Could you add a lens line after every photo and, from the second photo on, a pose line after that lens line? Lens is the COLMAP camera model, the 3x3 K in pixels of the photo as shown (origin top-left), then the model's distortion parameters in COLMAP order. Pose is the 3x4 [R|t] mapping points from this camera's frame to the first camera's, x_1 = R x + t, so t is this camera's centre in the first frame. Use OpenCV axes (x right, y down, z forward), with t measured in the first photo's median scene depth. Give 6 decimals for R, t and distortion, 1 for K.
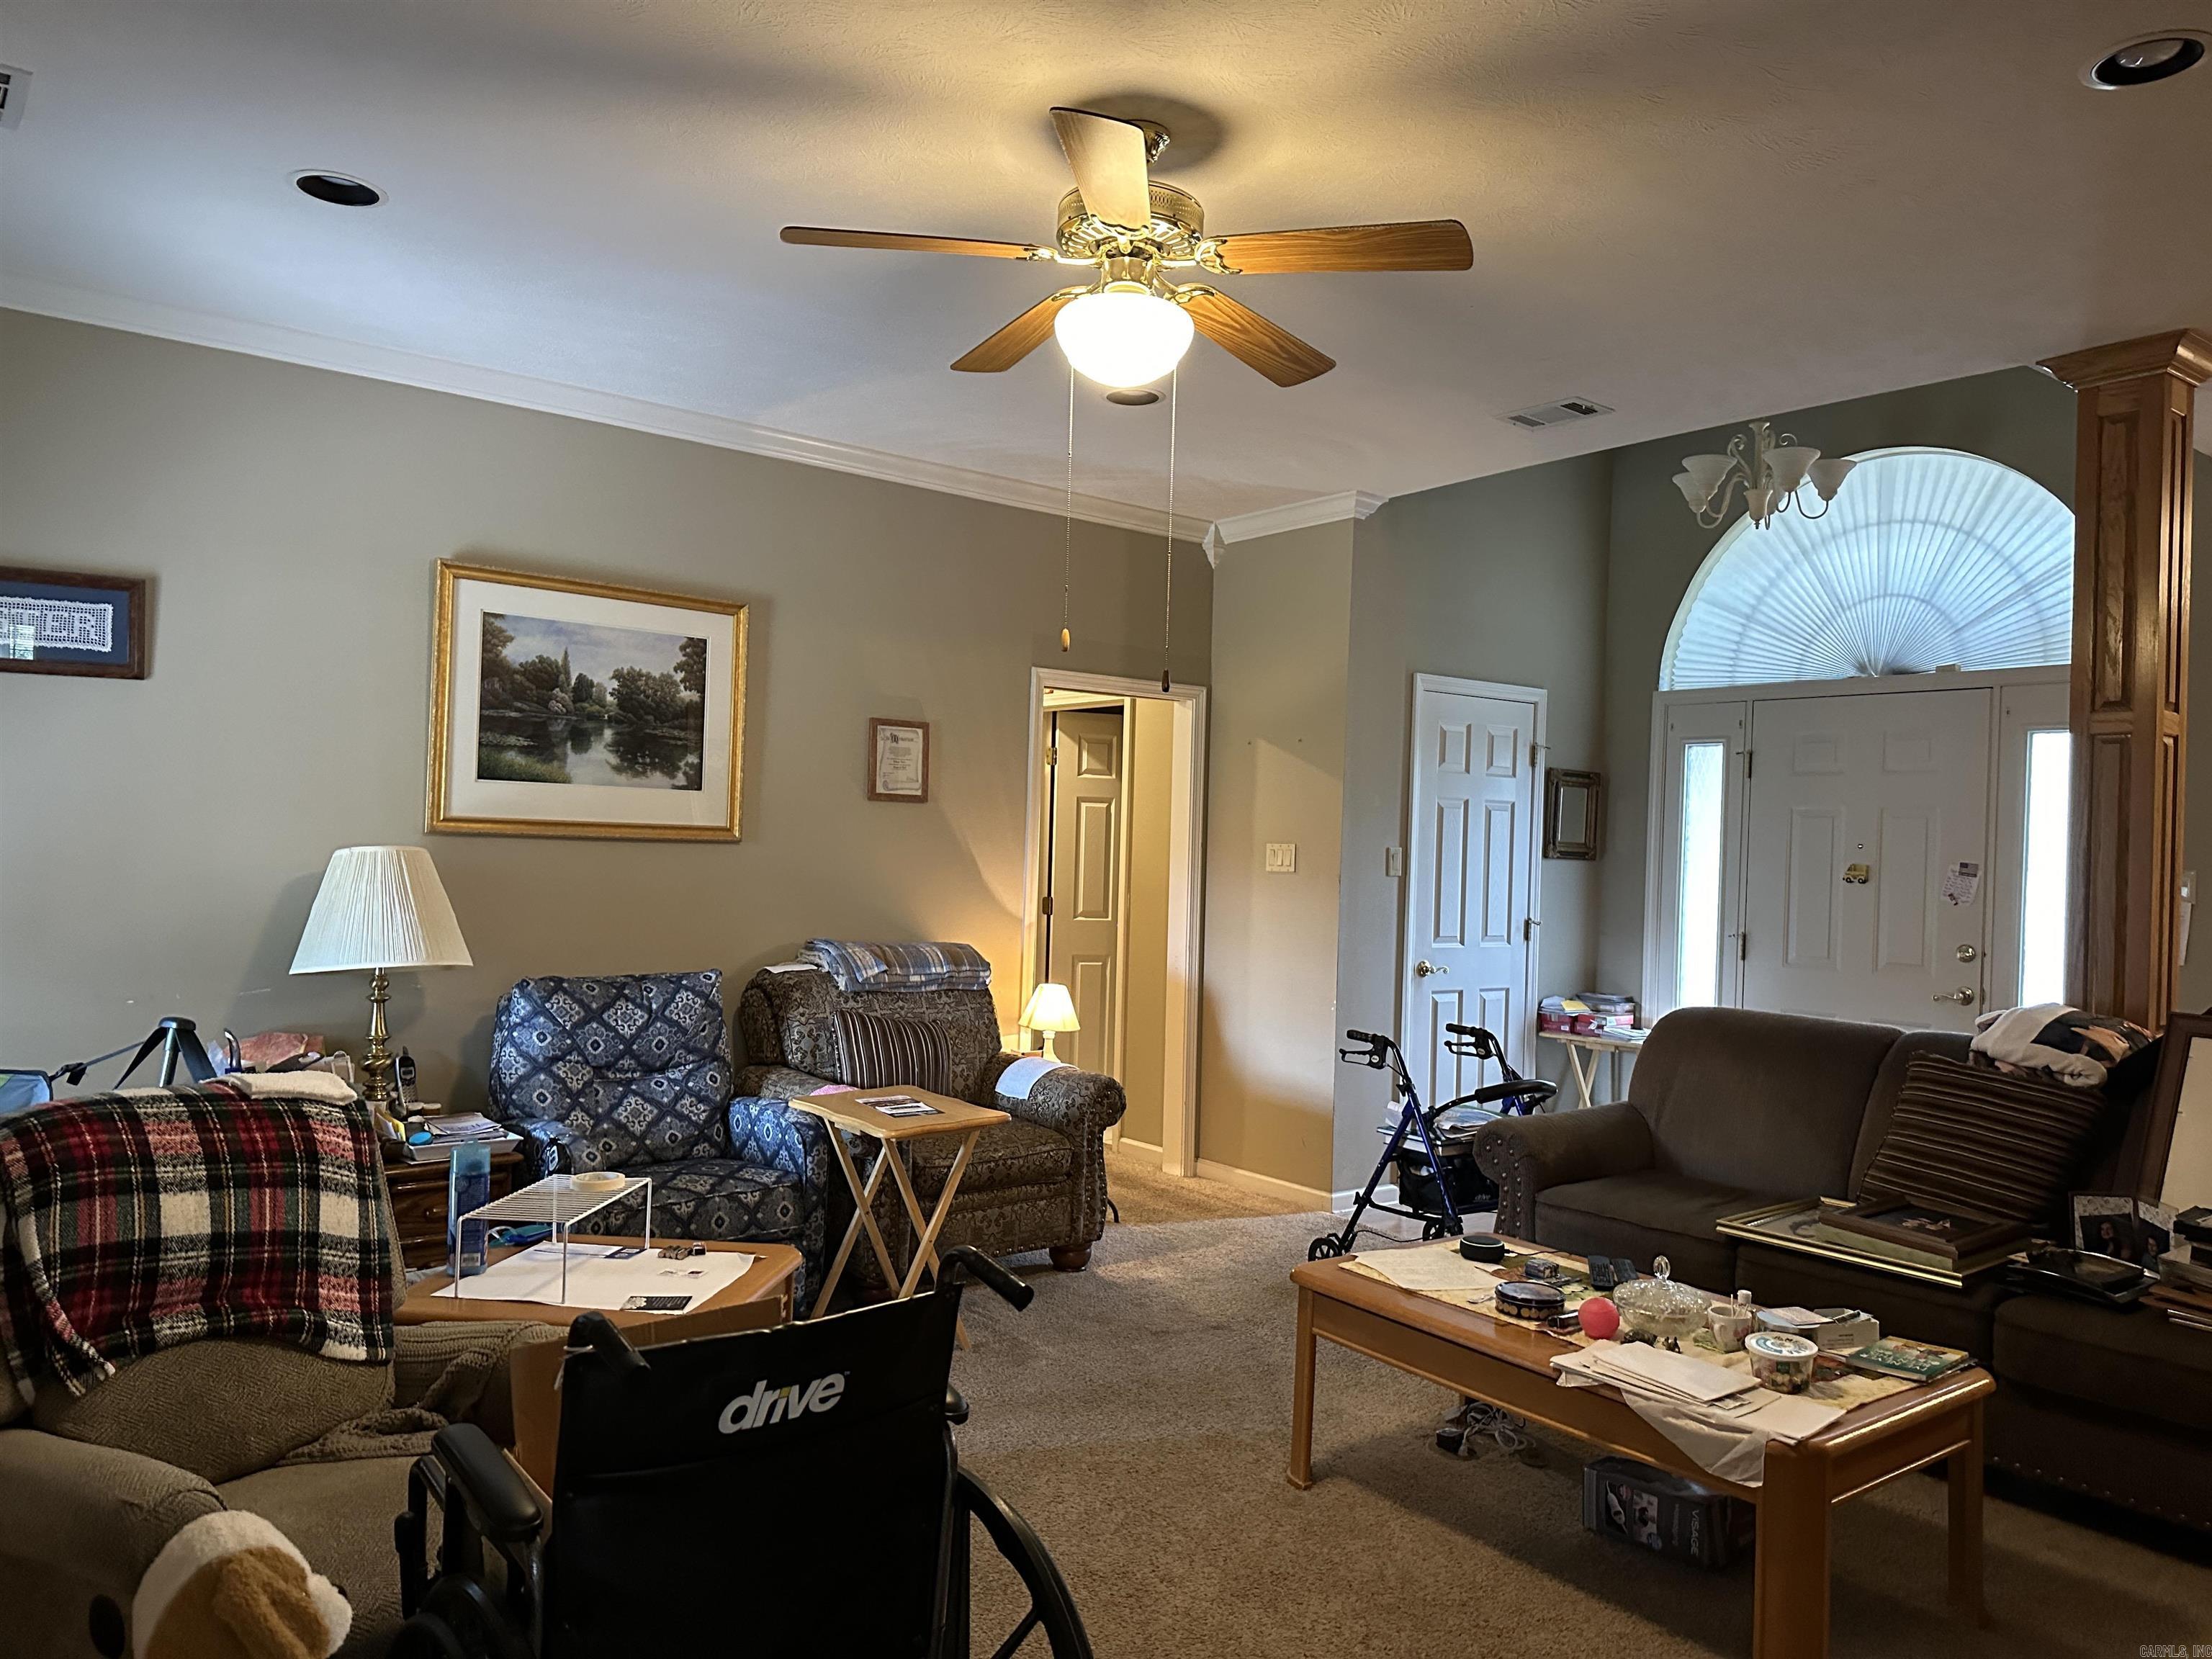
lens RADIAL K [[1578.1, 0, 1102.3], [0, 1578.1, 825.8], [0, 0, 1]] dist [0.048443, -0.067277]
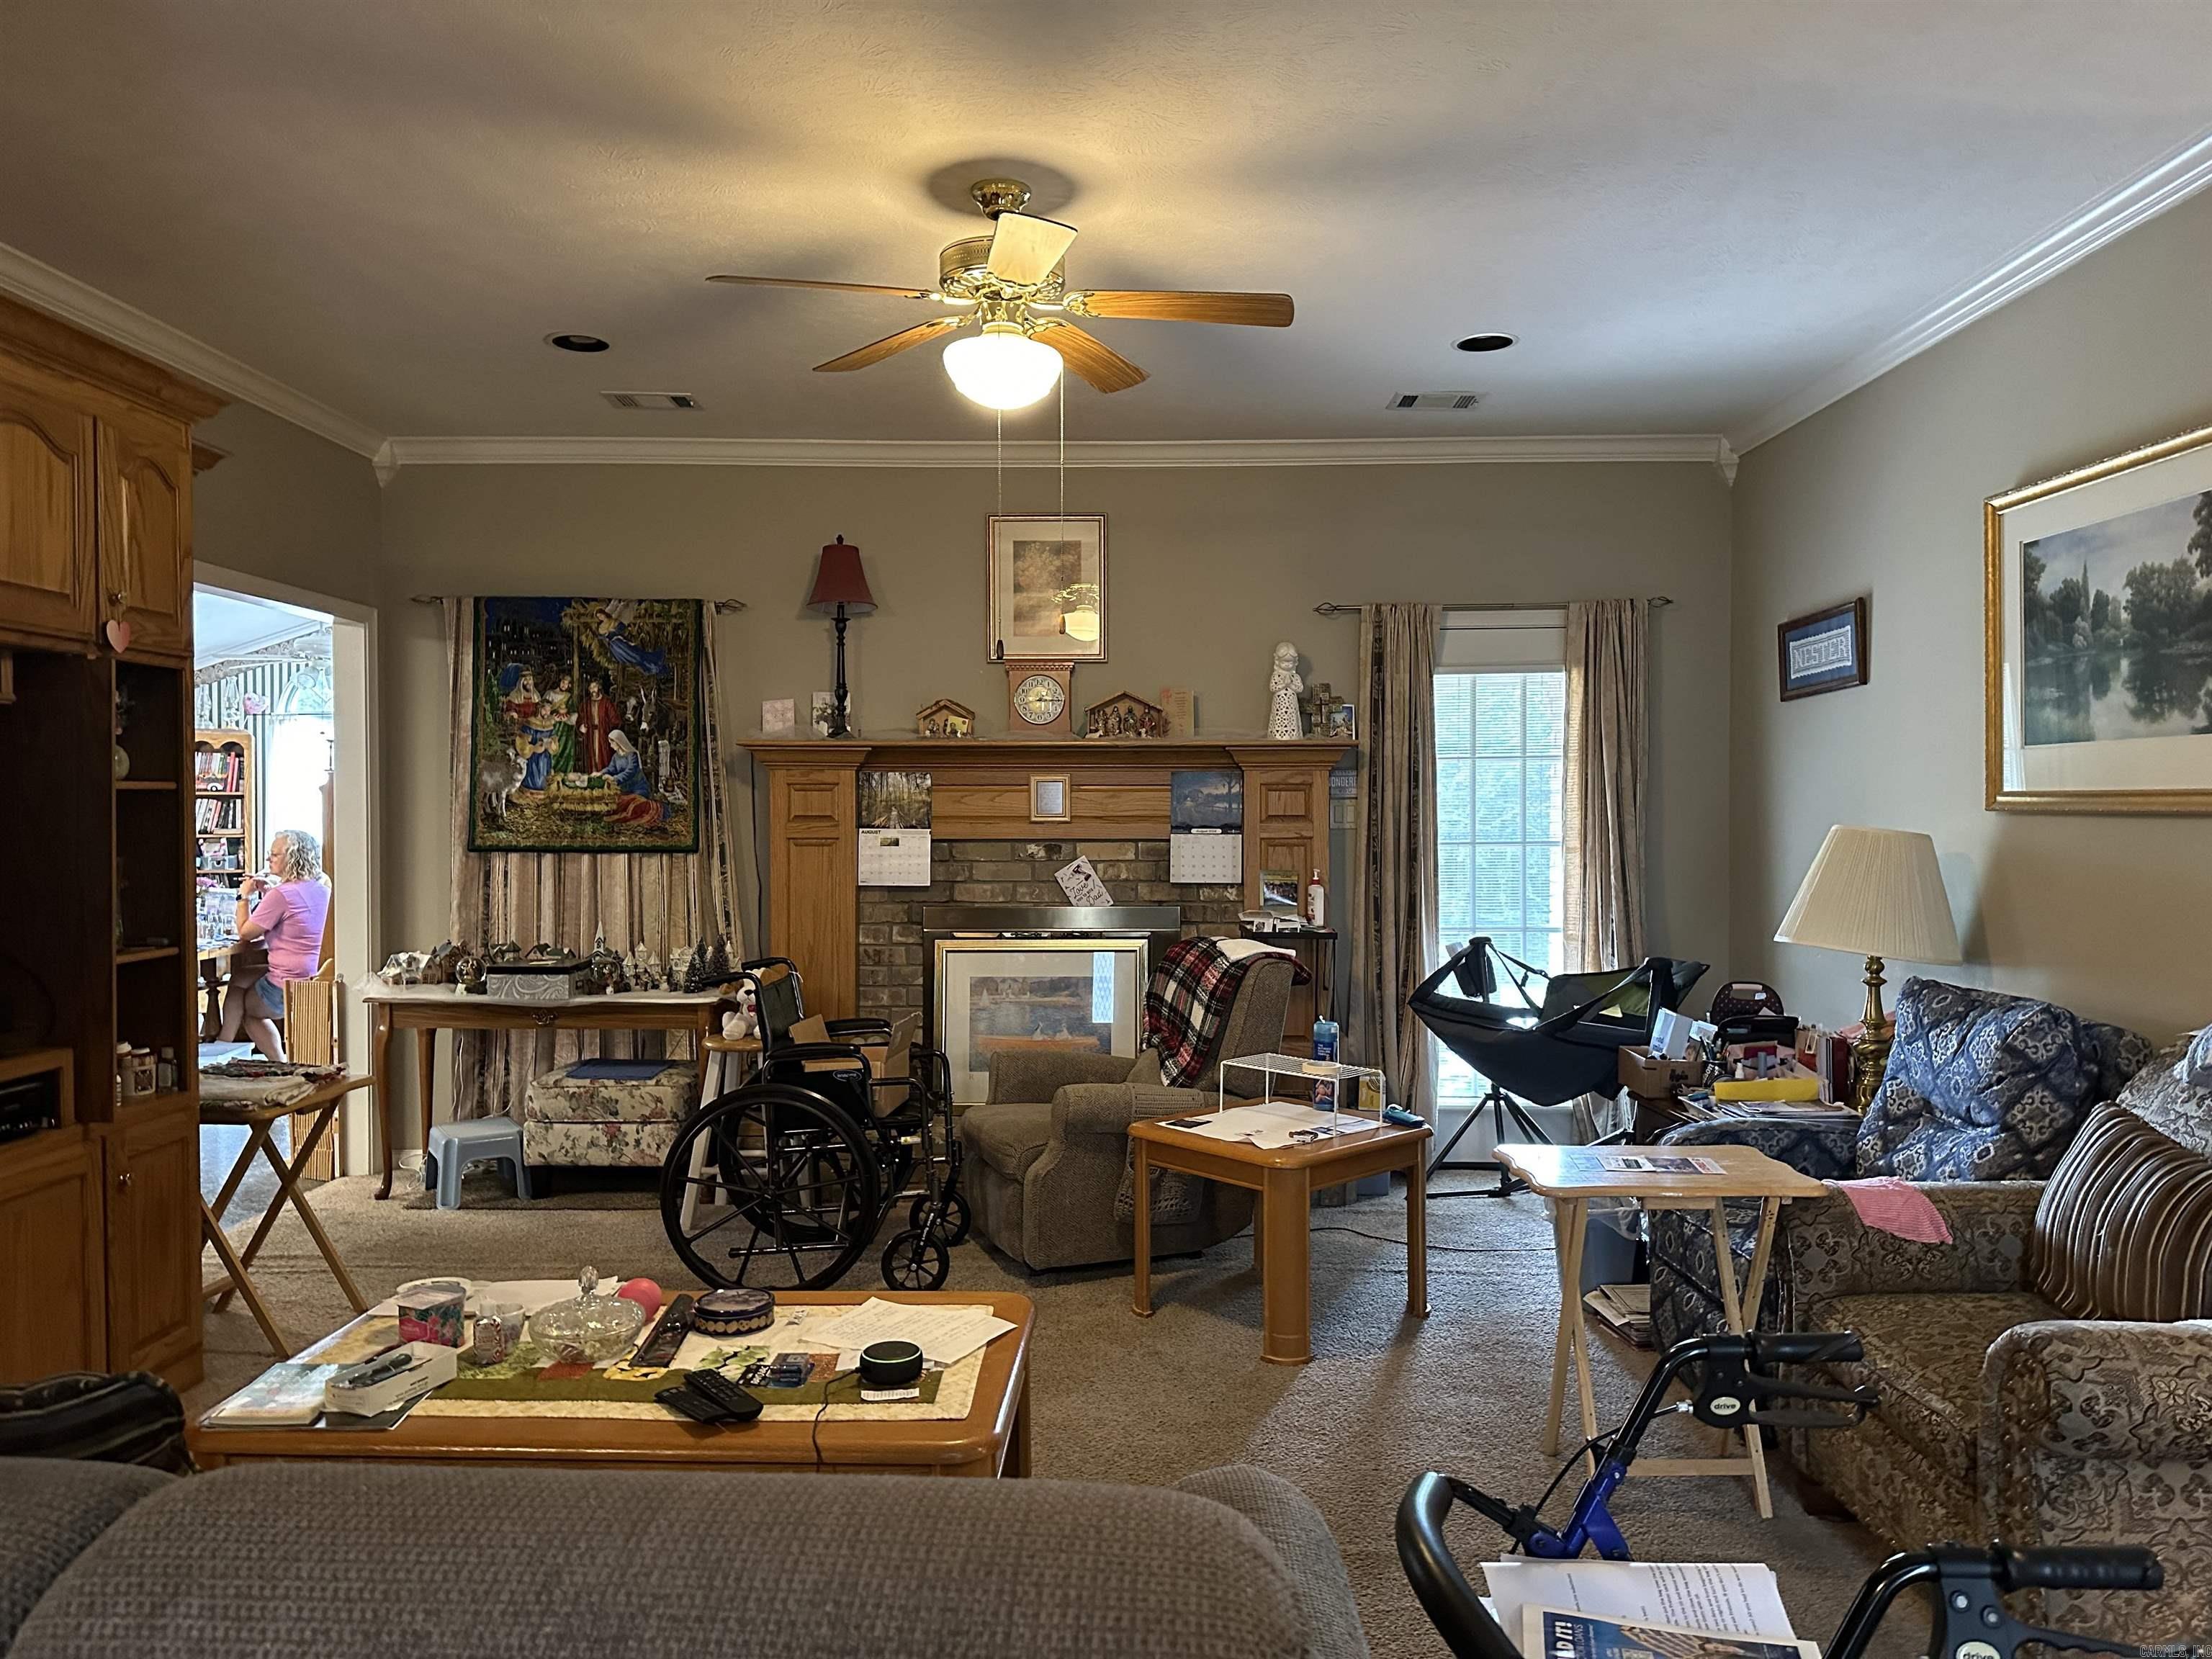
lens RADIAL K [[1578.1, 0, 1107.3], [0, 1578.1, 825.3], [0, 0, 1]] dist [0.048443, -0.067277]
pose [[-0.634739, -0.033541, -0.771999, 0.525616], [-0.023060, 0.999435, -0.024462, 0.041305], [0.772383, 0.002275, -0.635153, 1.112074]]
